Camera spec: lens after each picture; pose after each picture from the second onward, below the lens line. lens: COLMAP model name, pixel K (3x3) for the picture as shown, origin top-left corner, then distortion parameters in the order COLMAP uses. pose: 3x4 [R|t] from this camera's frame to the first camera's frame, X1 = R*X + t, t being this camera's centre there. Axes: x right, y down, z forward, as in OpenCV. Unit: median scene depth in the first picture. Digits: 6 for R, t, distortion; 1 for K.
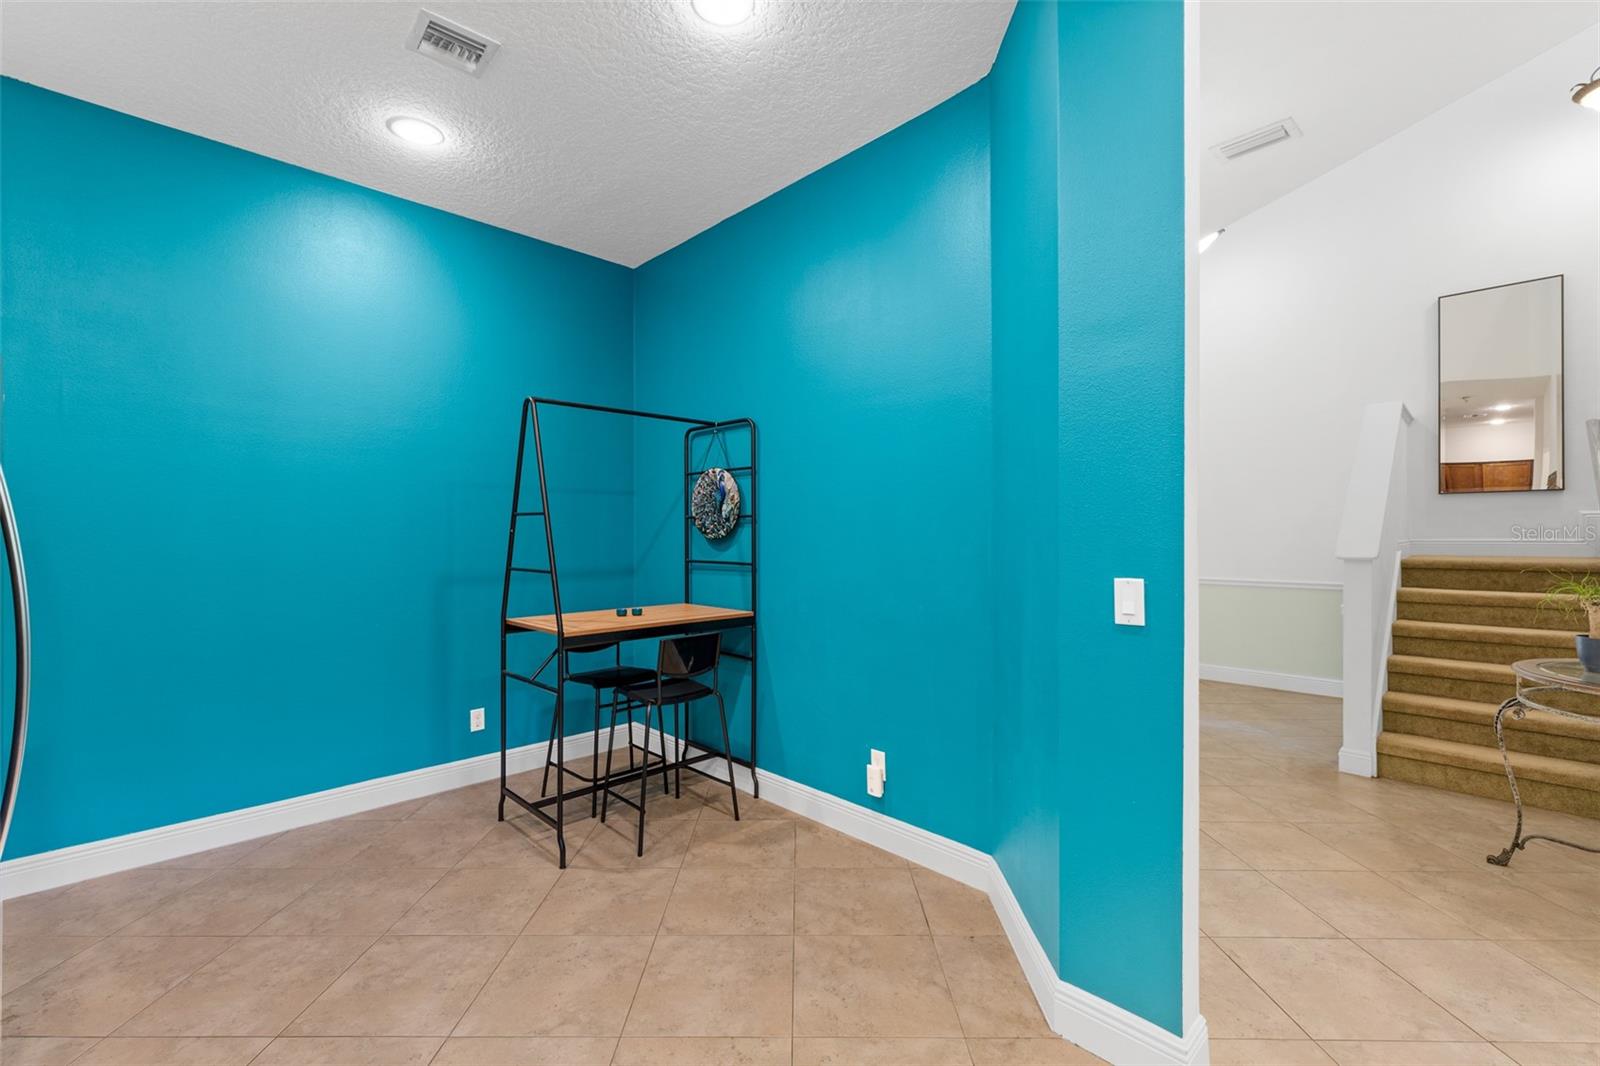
lens RADIAL K [[693.6, 0, 800.4], [0, 693.6, 527.4], [0, 0, 1]] dist [0.001315, -0.000168]
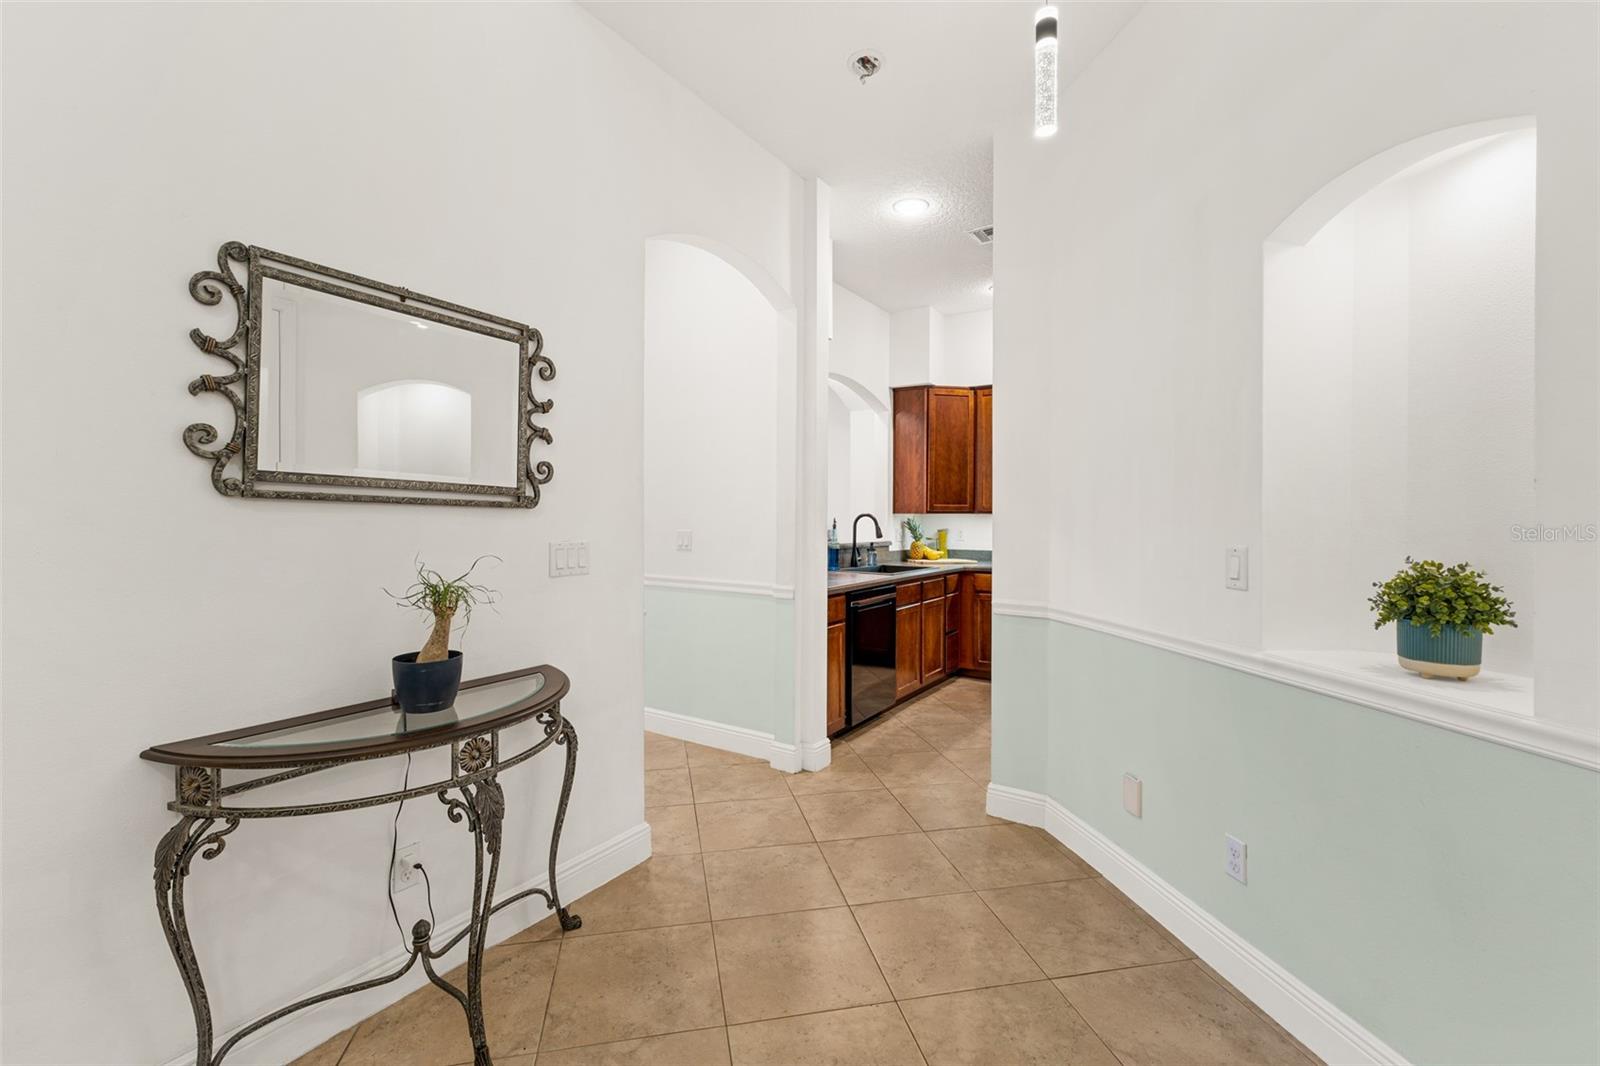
lens RADIAL K [[682.5, 0, 792.6], [0, 682.5, 529.8], [0, 0, 1]] dist [-0.000475, 0.000479]
pose [[-0.981432, 0.001560, -0.191804, 0.997722], [-0.001256, 0.999893, 0.014561, 0.019076], [0.191806, 0.014531, -0.981325, 1.847218]]
